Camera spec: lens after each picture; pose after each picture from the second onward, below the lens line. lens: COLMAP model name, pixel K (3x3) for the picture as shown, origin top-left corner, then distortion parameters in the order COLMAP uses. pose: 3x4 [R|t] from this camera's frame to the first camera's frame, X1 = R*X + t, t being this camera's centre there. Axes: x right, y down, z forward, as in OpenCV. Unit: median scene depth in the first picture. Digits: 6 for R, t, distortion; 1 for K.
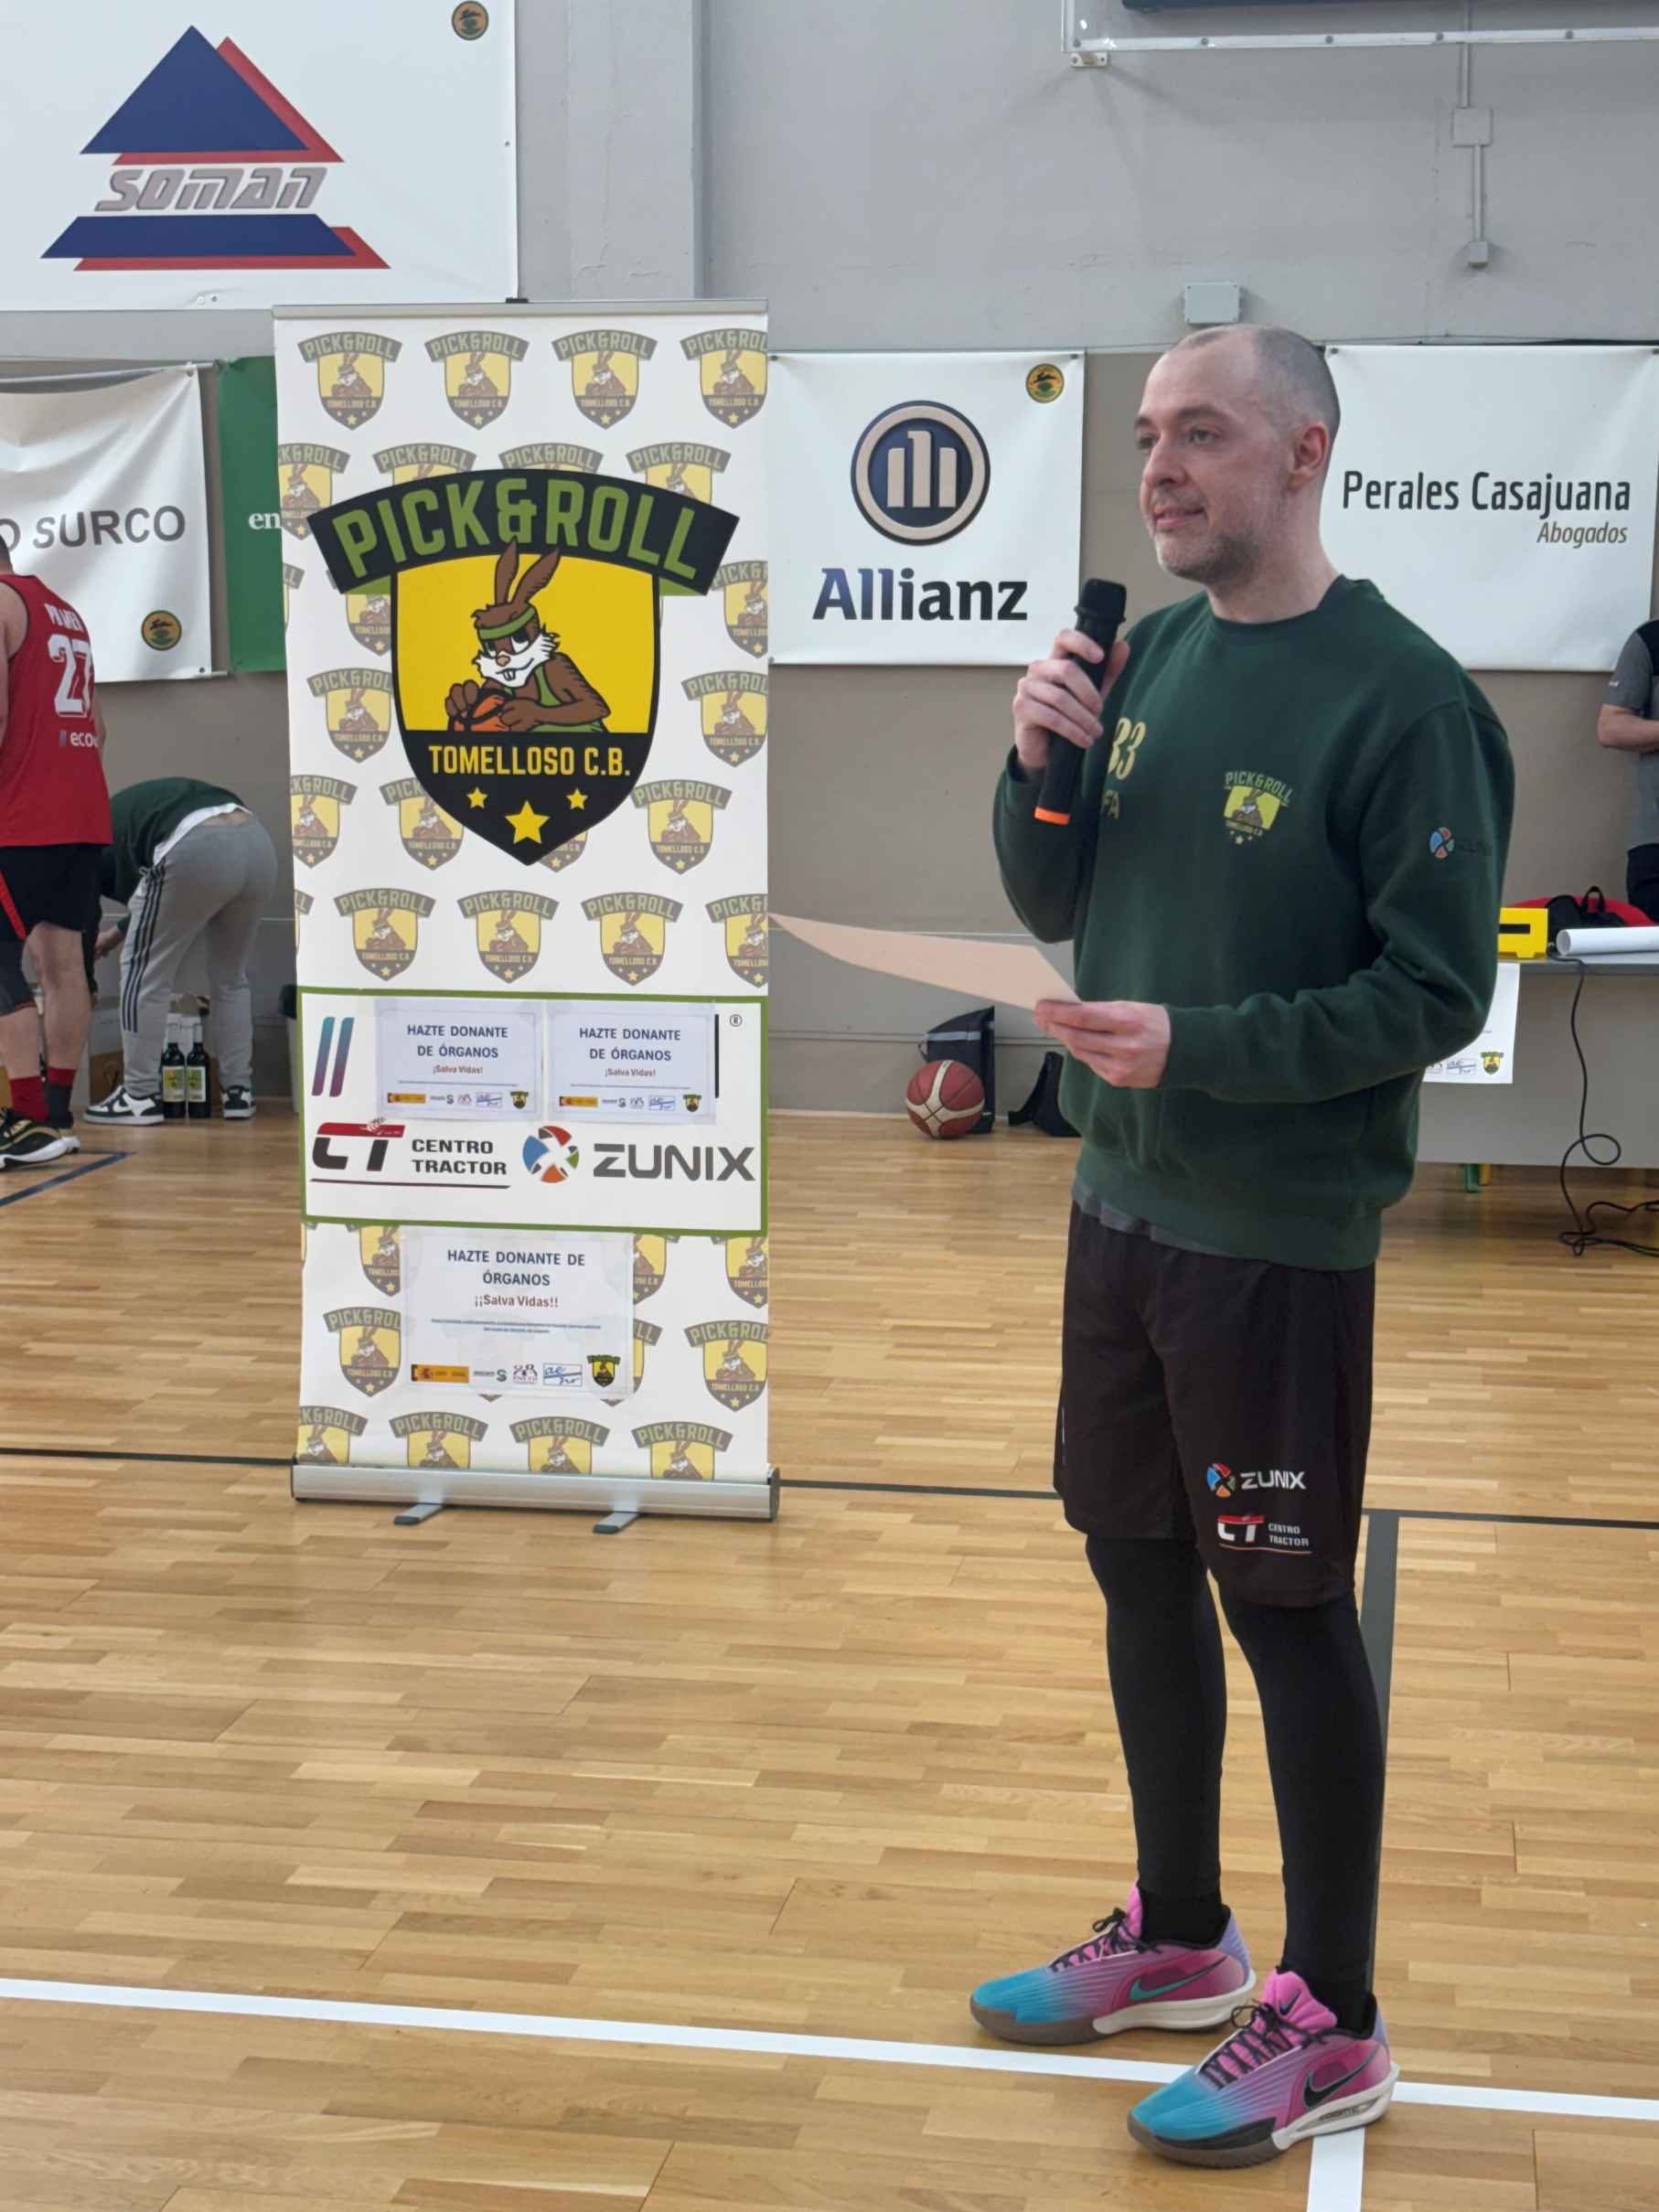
lens RADIAL K [[3401.3, 0, 833.4], [0, 3401.3, 1083.8], [0, 0, 1]] dist [0.134725, 0.000000]
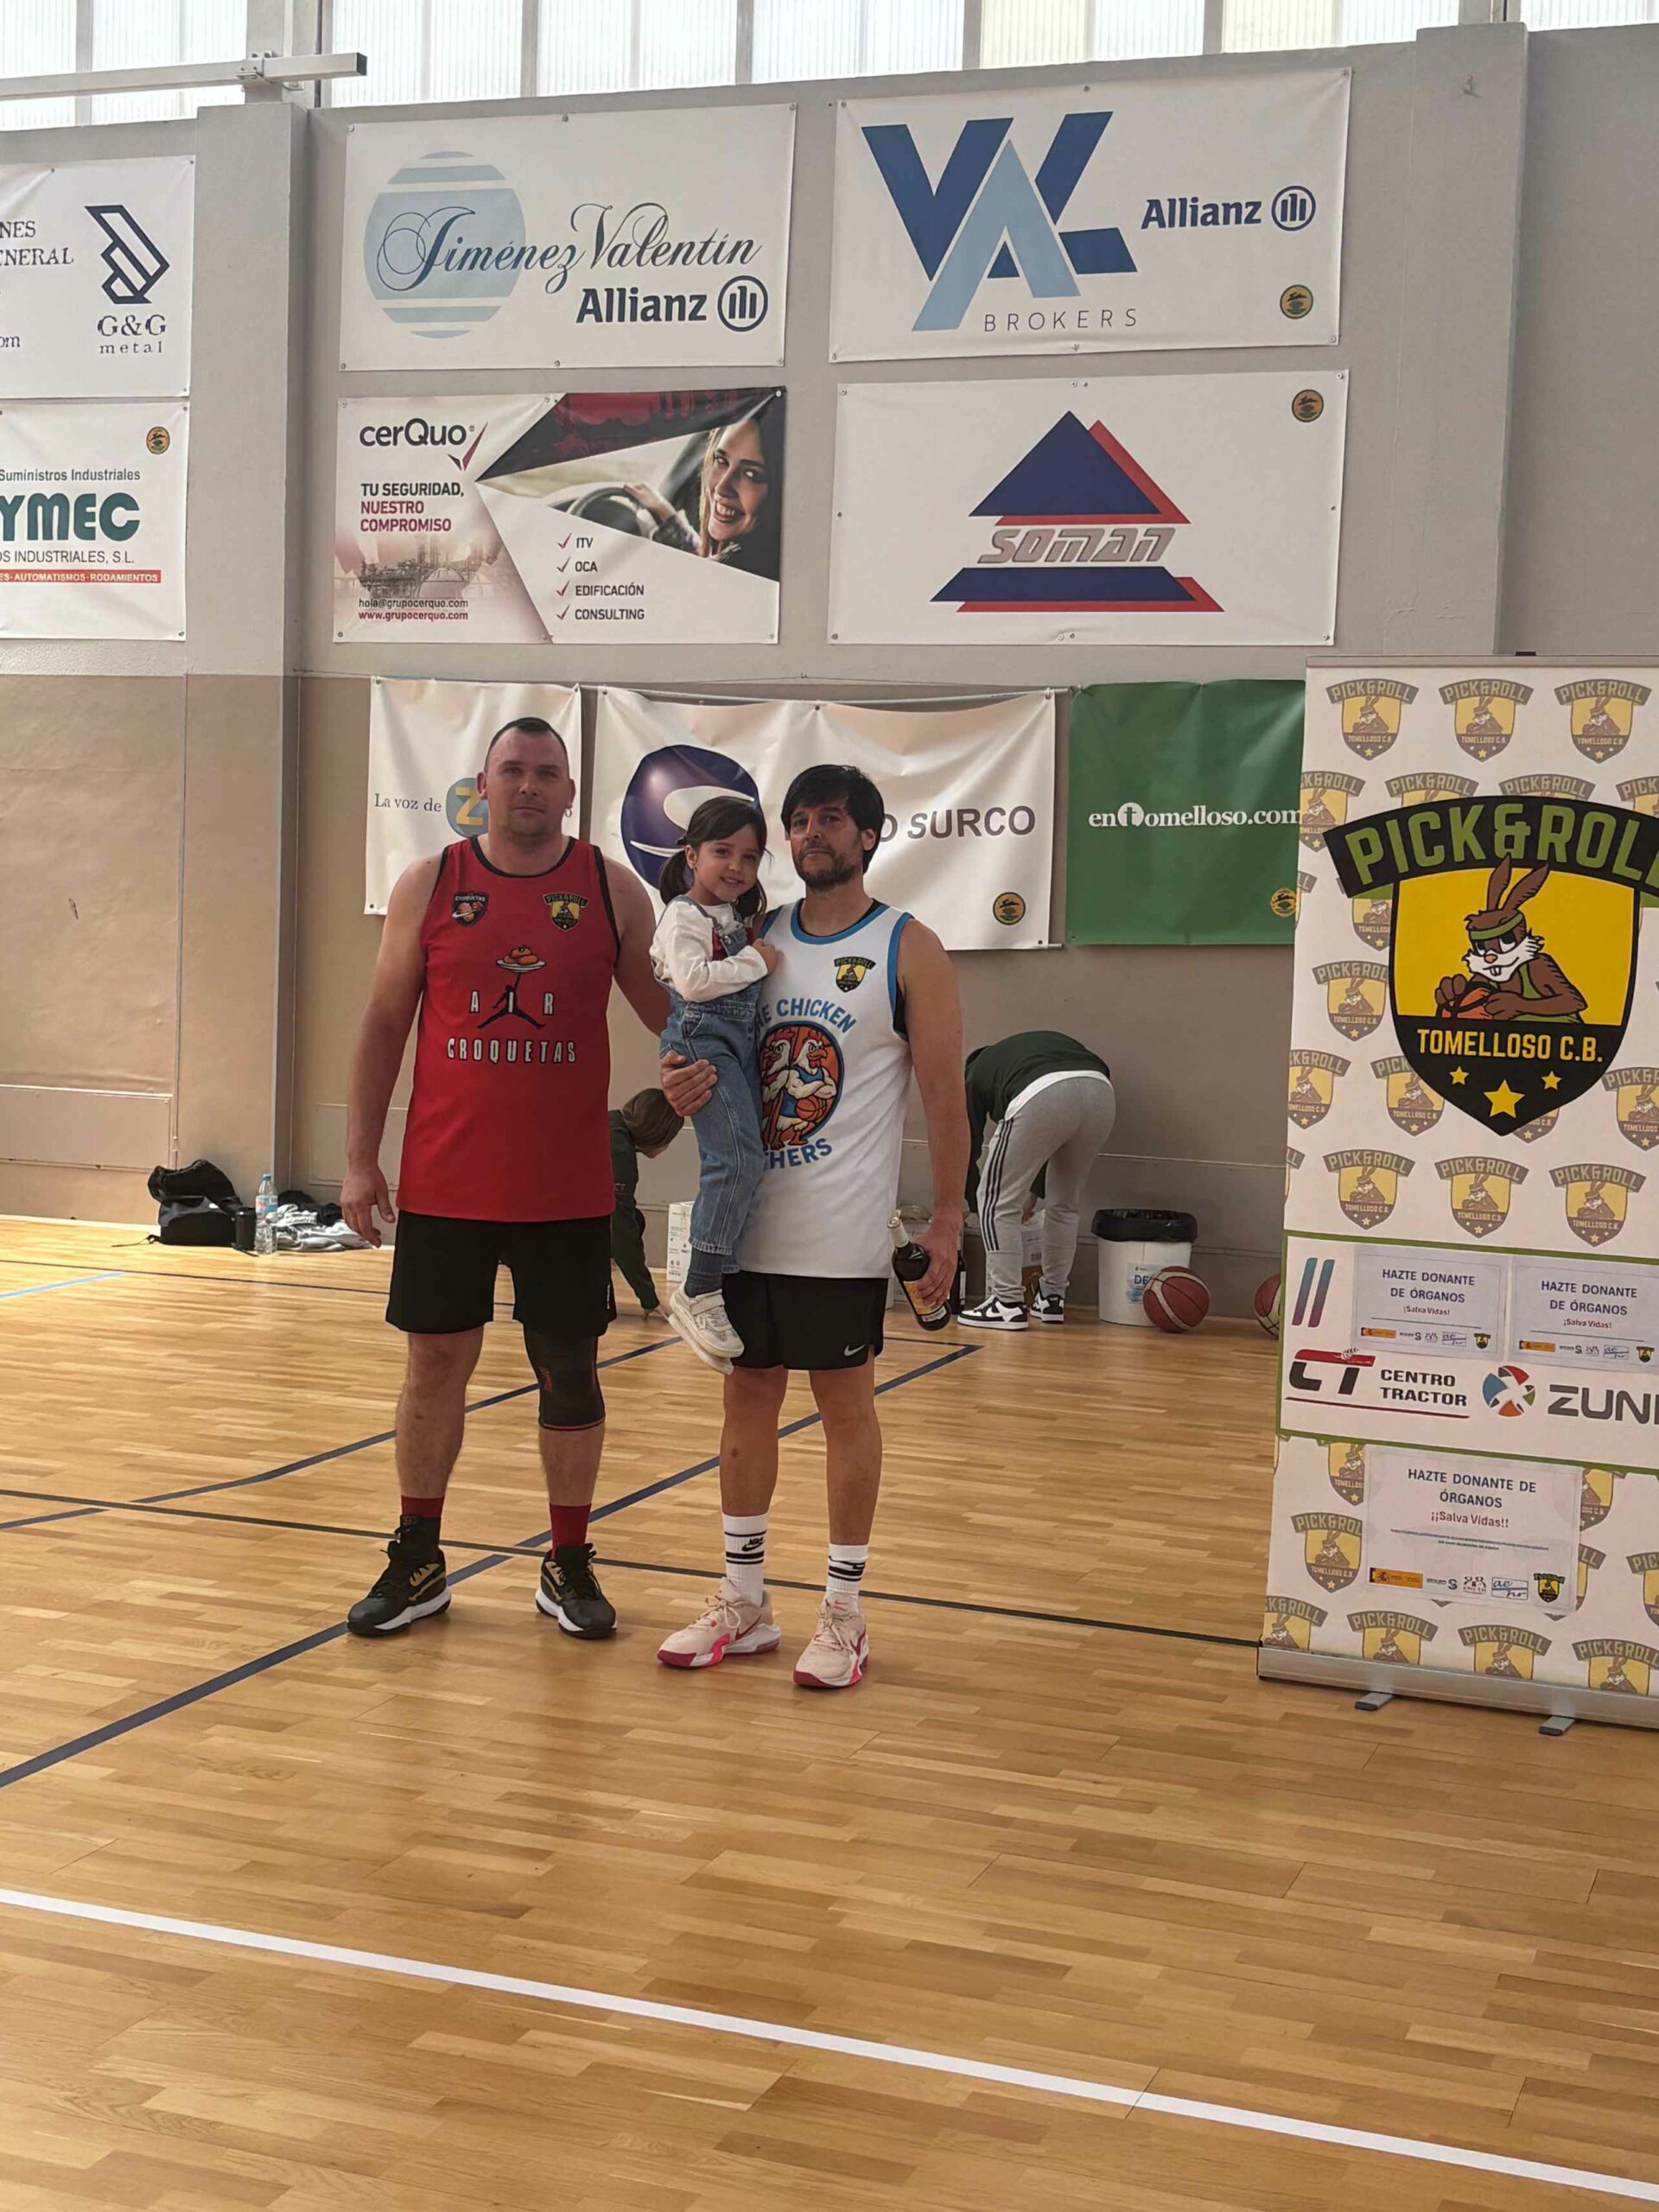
lens RADIAL K [[2936.3, 0, 811.1], [0, 2936.3, 1067.0], [0, 0, 1]] dist [0.106247, 0.000000]
pose [[0.981869, 0.044336, -0.184303, -0.135666], [-0.057943, 0.995925, -0.069107, -0.005264], [0.180488, 0.078533, 0.980437, -0.016355]]
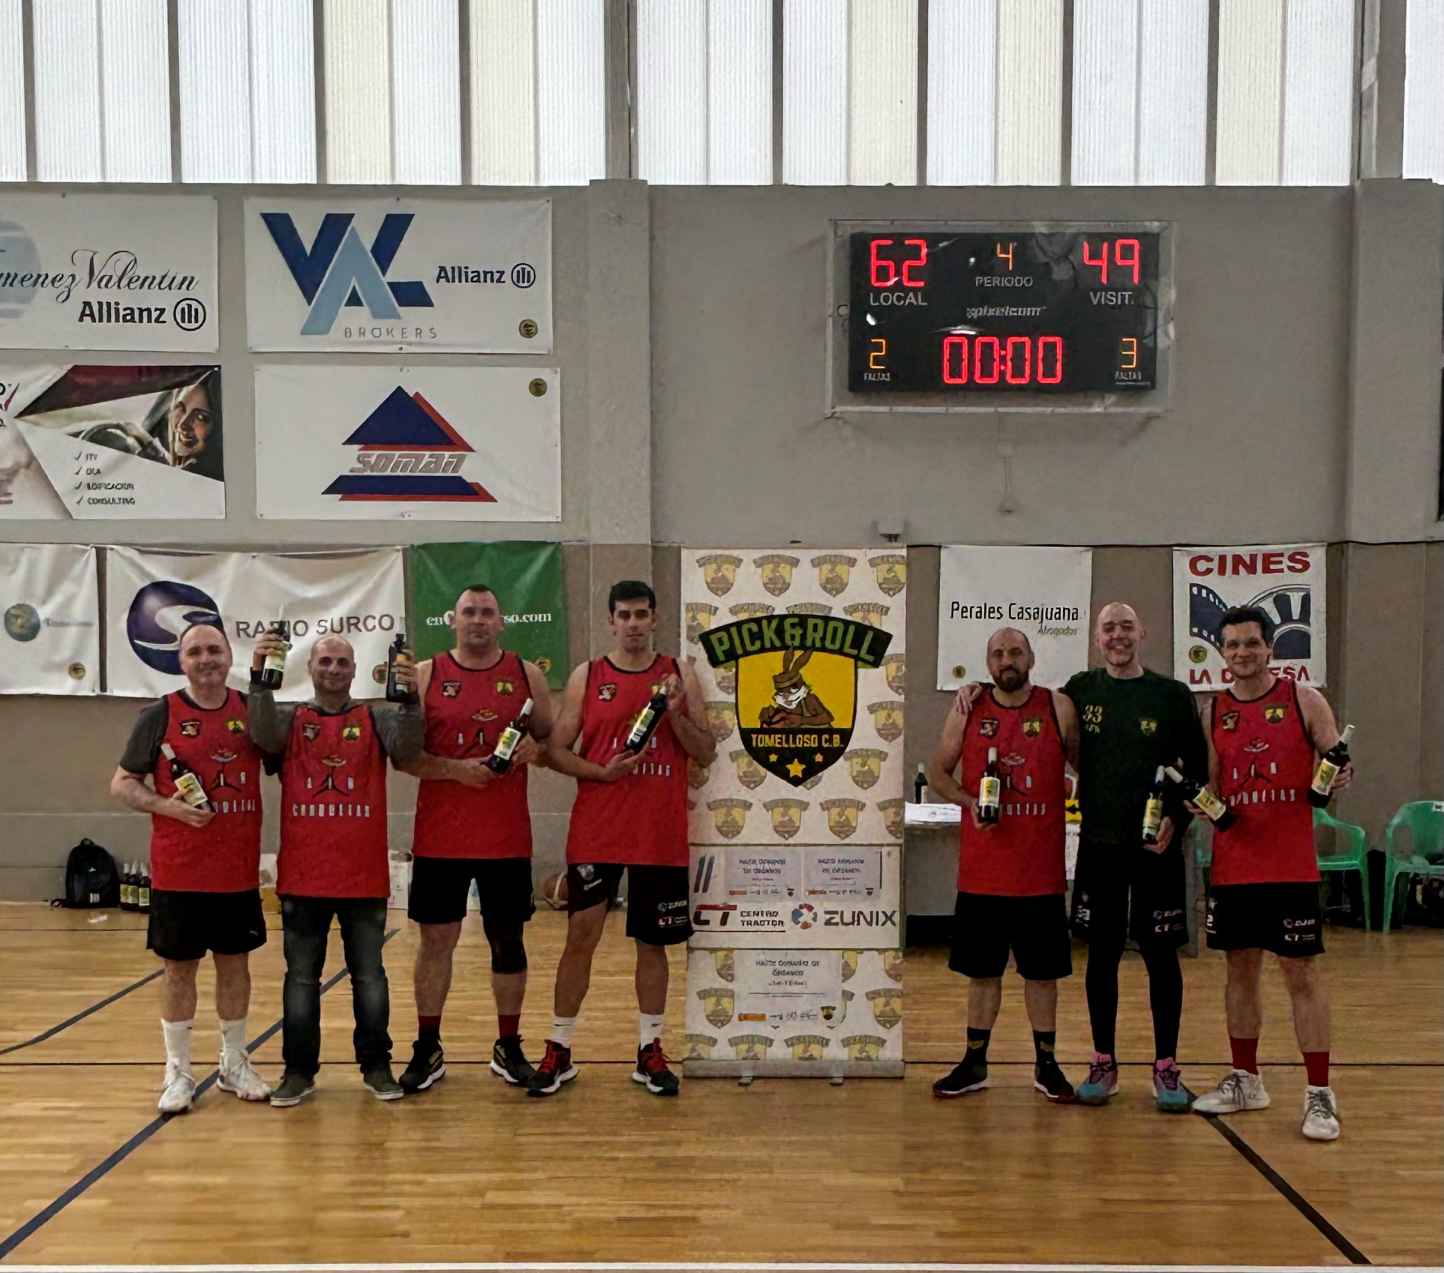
lens RADIAL K [[1796.3, 0, 703.1], [0, 1796.3, 777.3], [0, 0, 1]] dist [0.059244, 0.000000]
pose [[0.985763, -0.012784, 0.167653, -0.348348], [0.023627, 0.997744, -0.062841, 0.002315], [-0.166472, 0.065907, 0.983841, -0.156422]]
